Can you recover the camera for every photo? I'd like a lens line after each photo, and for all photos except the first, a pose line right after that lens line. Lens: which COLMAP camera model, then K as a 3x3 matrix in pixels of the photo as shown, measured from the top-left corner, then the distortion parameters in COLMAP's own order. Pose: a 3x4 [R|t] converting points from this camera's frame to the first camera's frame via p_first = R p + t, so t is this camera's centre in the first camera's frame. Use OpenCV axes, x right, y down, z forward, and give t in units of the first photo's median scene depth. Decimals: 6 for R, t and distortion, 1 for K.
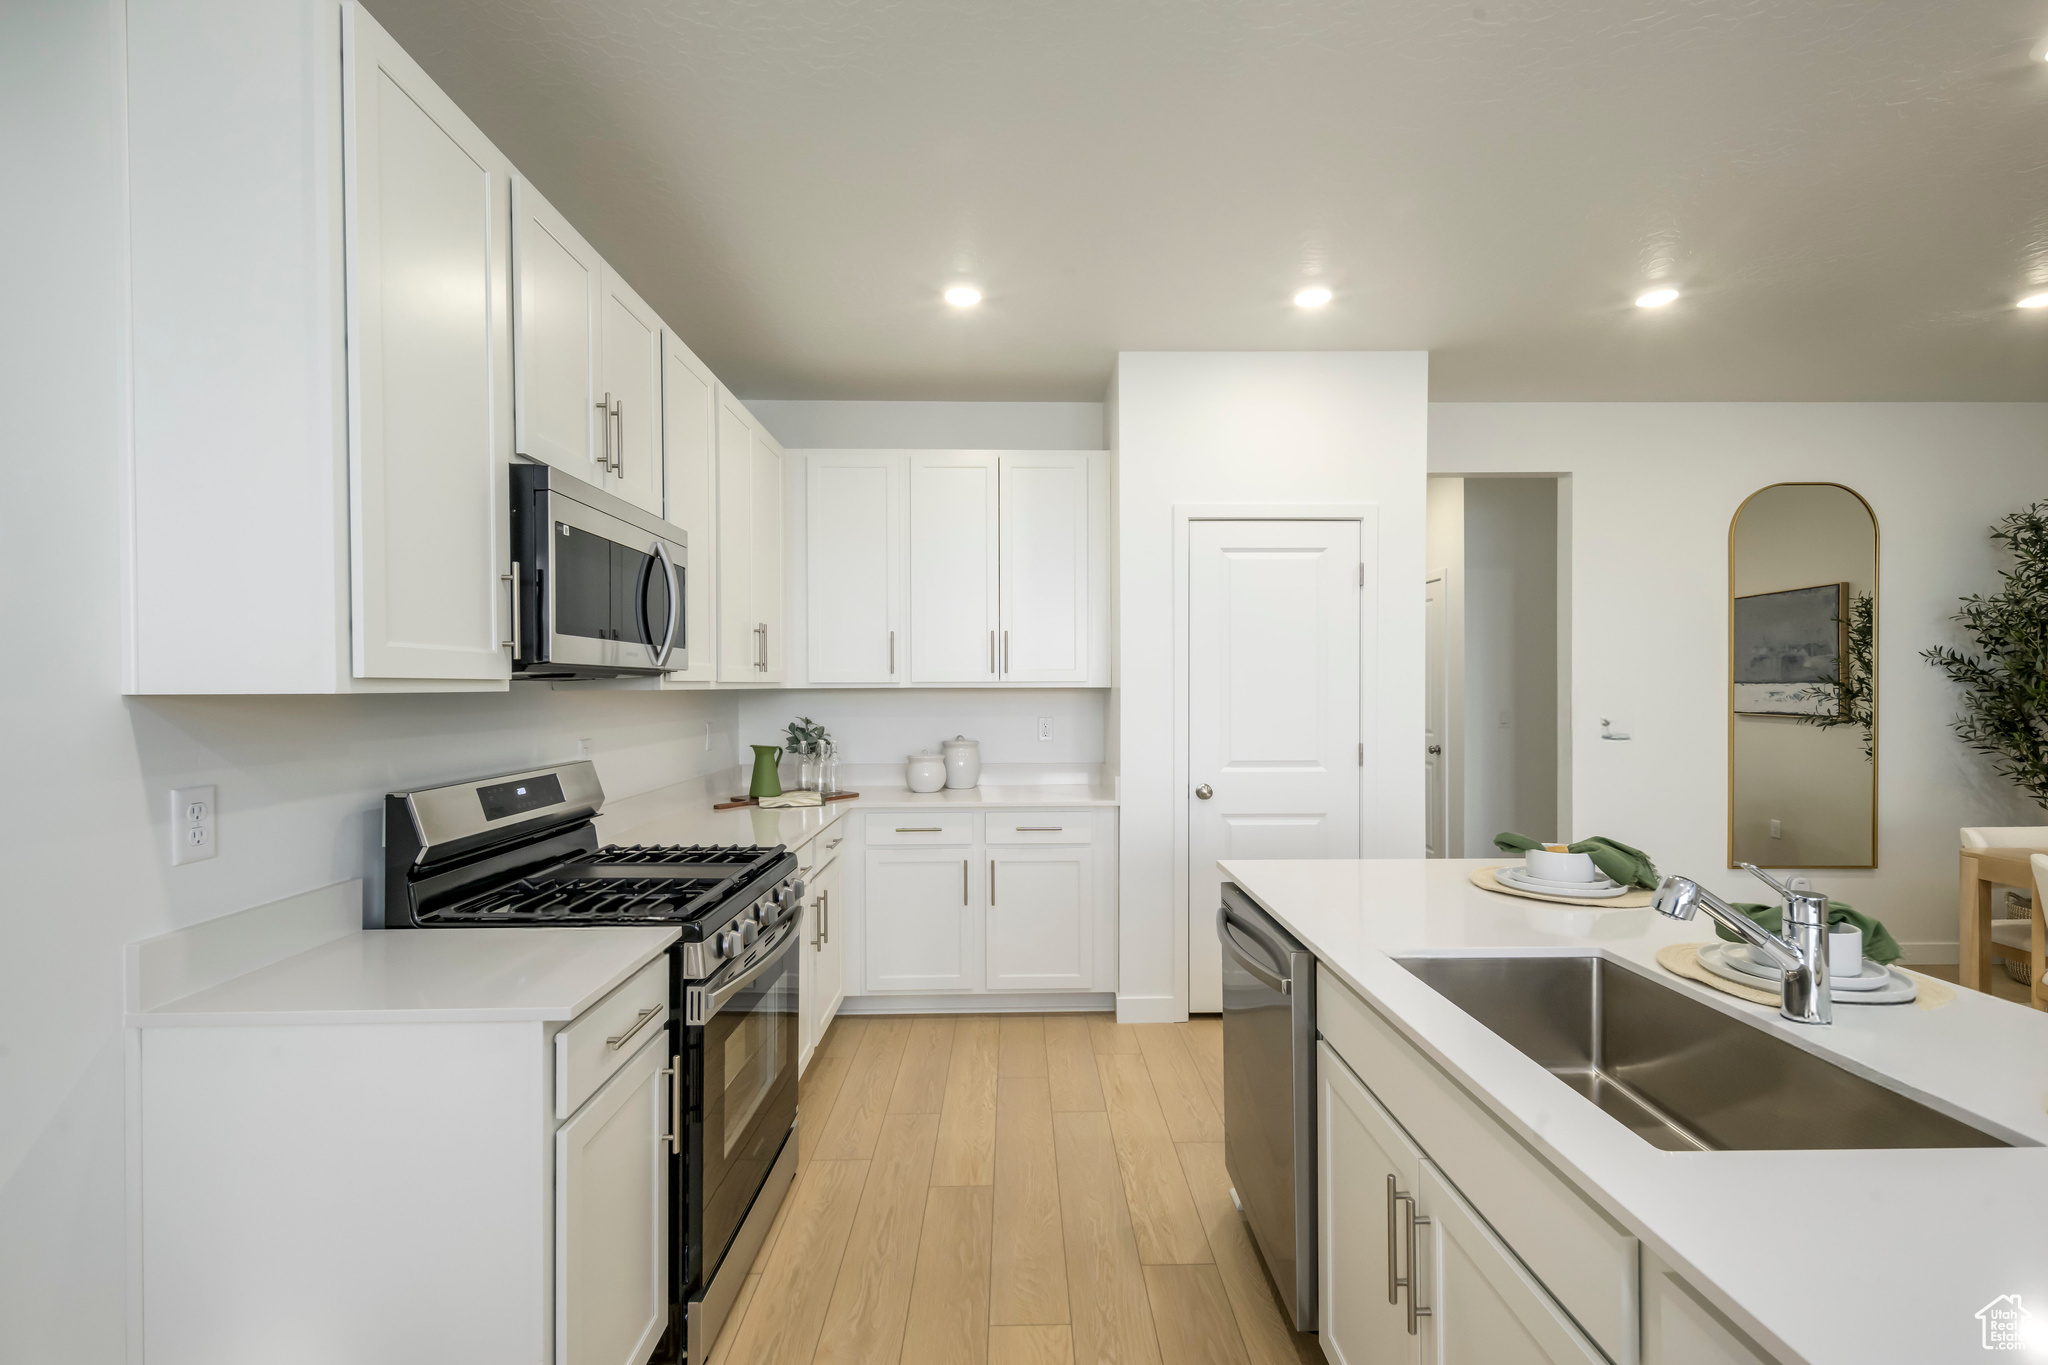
lens RADIAL K [[893.2, 0, 1029.9], [0, 893.2, 692.8], [0, 0, 1]] dist [0.011660, -0.000407]
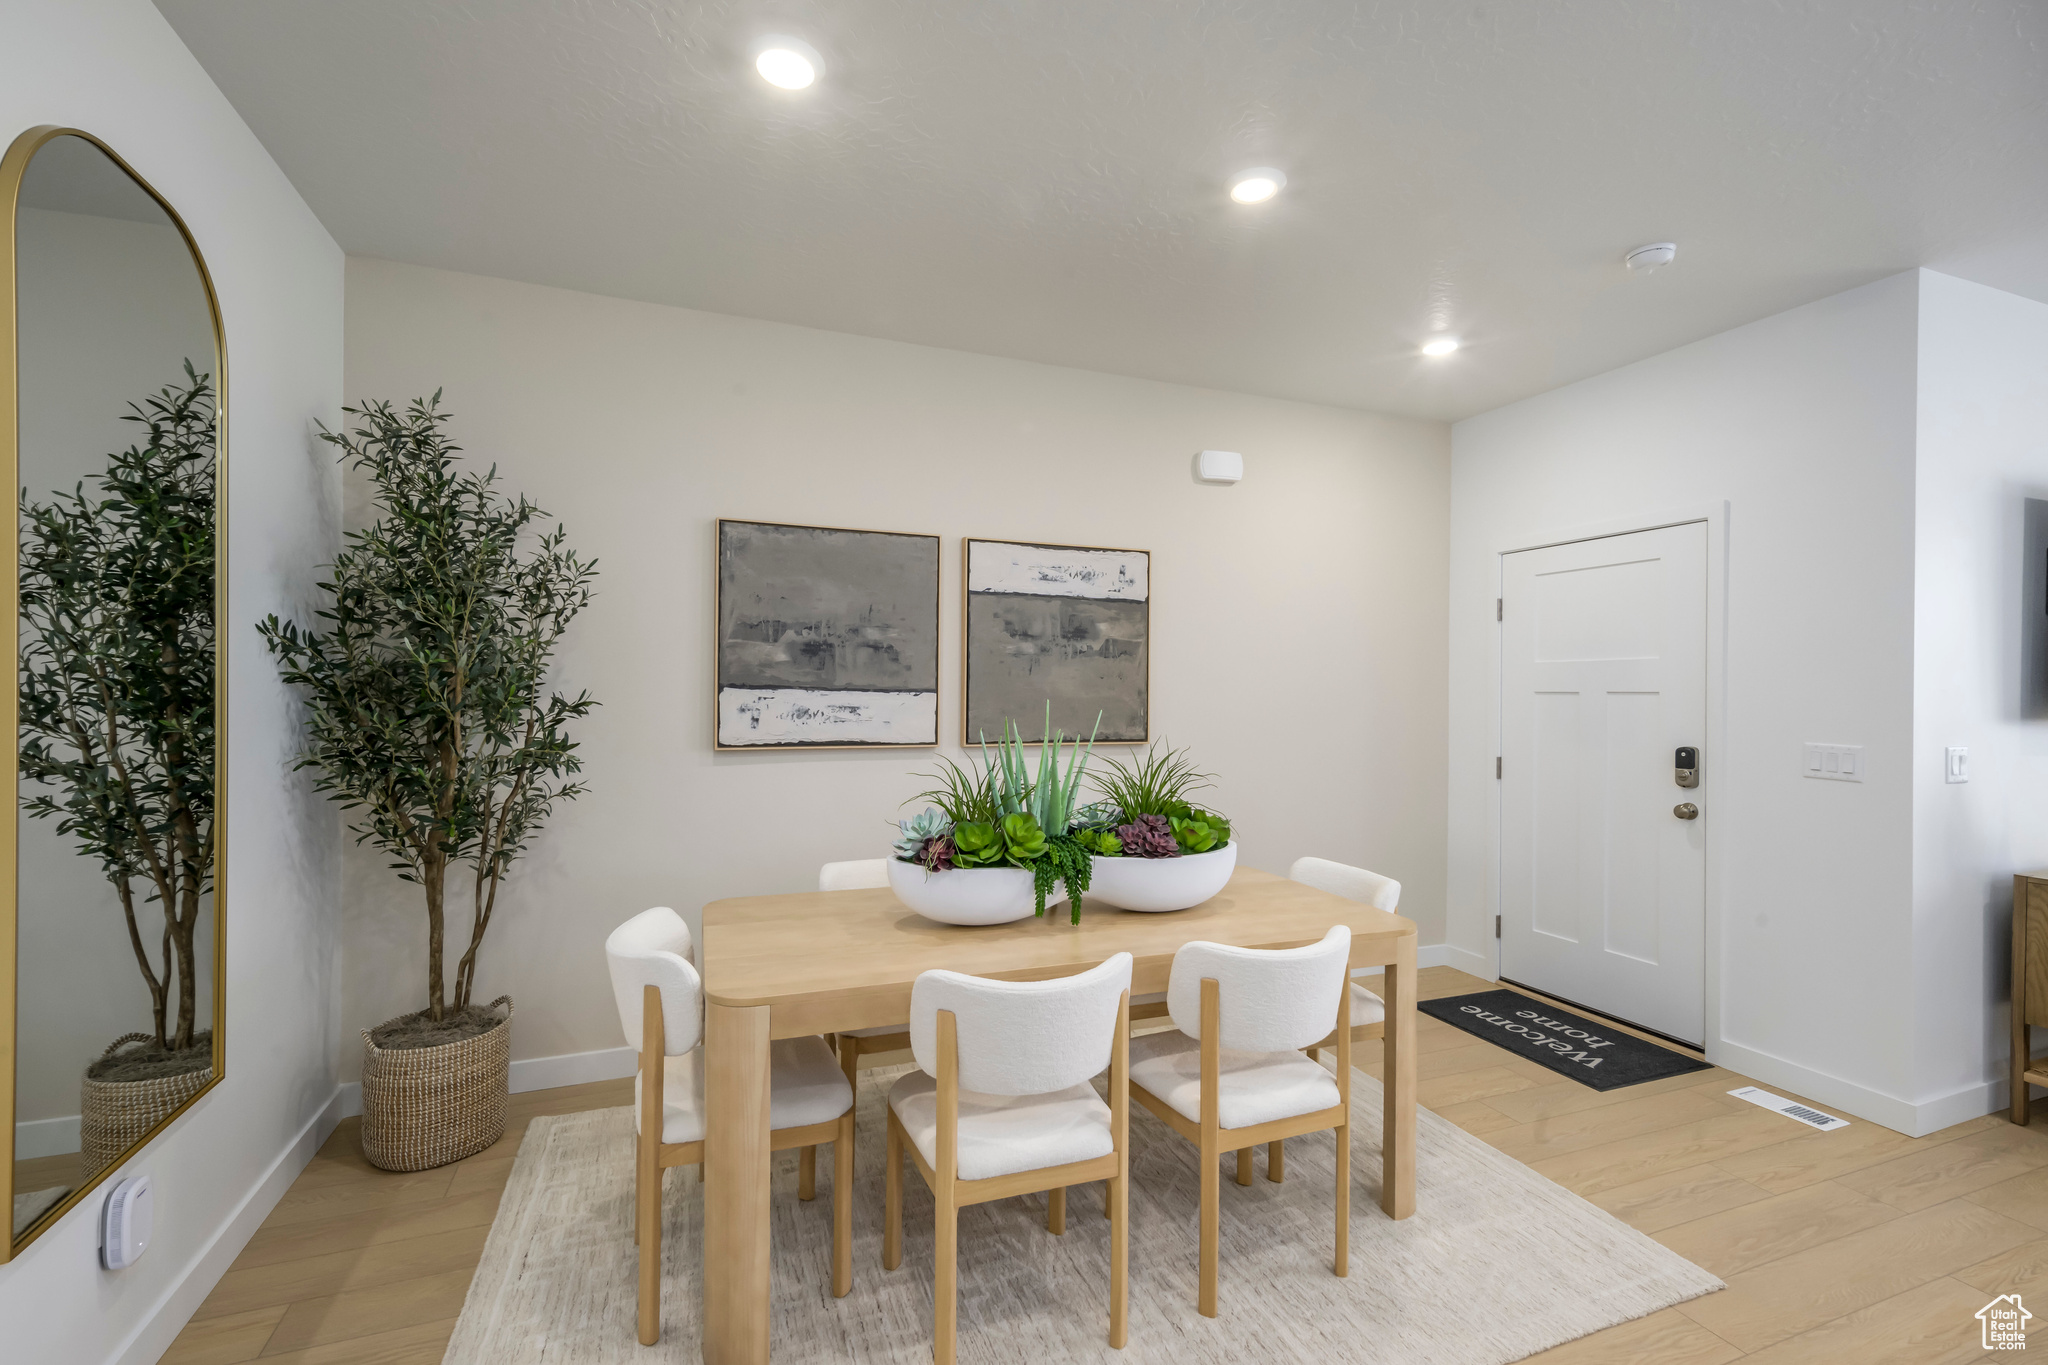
lens RADIAL K [[893.2, 0, 1029.9], [0, 893.2, 692.8], [0, 0, 1]] dist [0.011660, -0.000407]
pose [[-0.345944, -0.002988, 0.938250, 0.483850], [-0.000334, 0.999995, 0.003061, -0.010755], [-0.938255, 0.000746, -0.345944, 1.047037]]
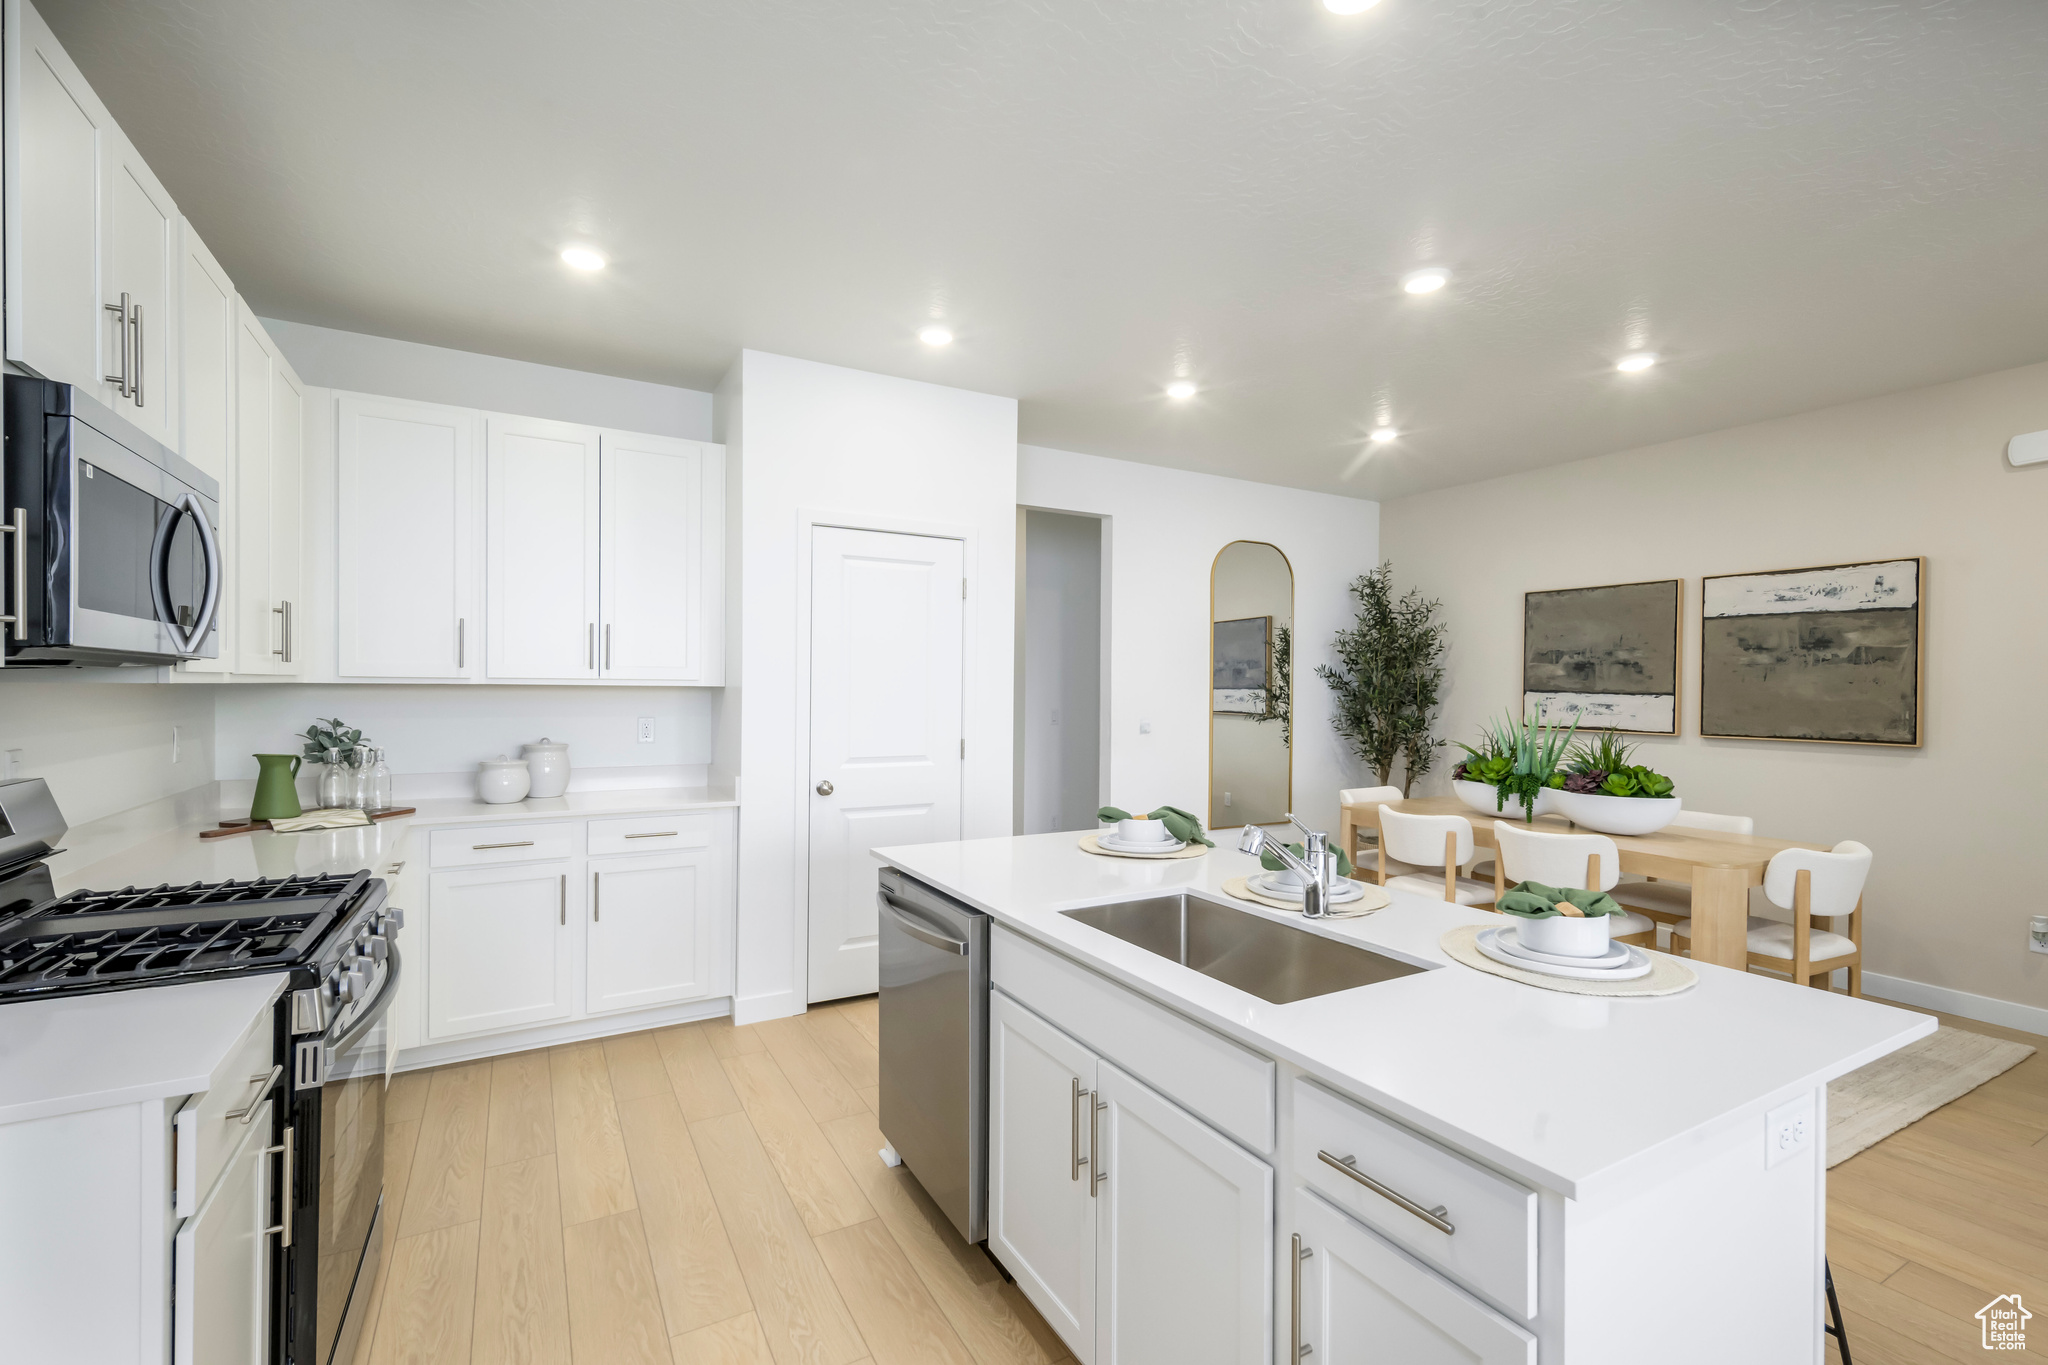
lens RADIAL K [[893.2, 0, 1029.9], [0, 893.2, 692.8], [0, 0, 1]] dist [0.011660, -0.000407]
pose [[0.879571, 0.008514, 0.475691, -0.098940], [-0.008428, 0.999962, -0.002314, 0.000466], [-0.475692, -0.001974, 0.879610, -0.027501]]
